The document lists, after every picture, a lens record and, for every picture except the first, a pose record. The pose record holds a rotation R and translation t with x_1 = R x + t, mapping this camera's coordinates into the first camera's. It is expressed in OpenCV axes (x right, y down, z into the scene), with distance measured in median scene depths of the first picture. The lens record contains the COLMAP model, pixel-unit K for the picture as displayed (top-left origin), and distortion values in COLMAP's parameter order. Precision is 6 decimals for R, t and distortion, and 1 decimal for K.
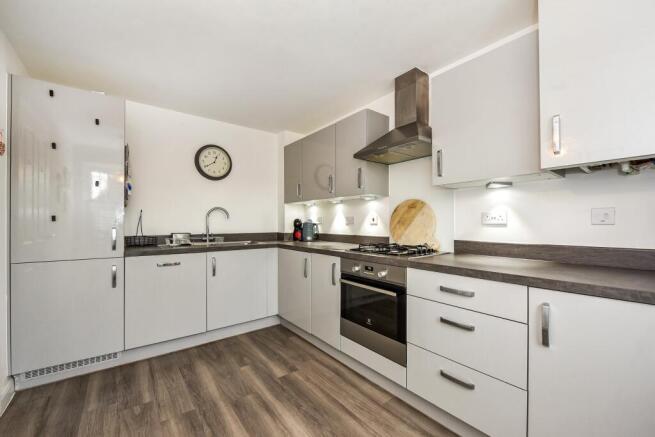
lens RADIAL K [[271.3, 0, 328.6], [0, 271.3, 223.8], [0, 0, 1]] dist [-0.003504, -0.000730]
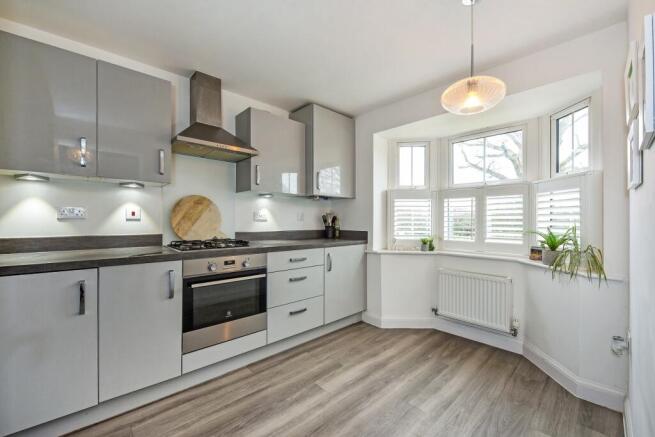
lens RADIAL K [[271.3, 0, 328.9], [0, 271.3, 218.7], [0, 0, 1]] dist [-0.003504, -0.000730]
pose [[-0.104216, 0.004928, 0.994542, -0.871326], [-0.003746, 0.999979, -0.005348, 0.000977], [-0.994548, -0.004283, -0.104196, 0.690009]]
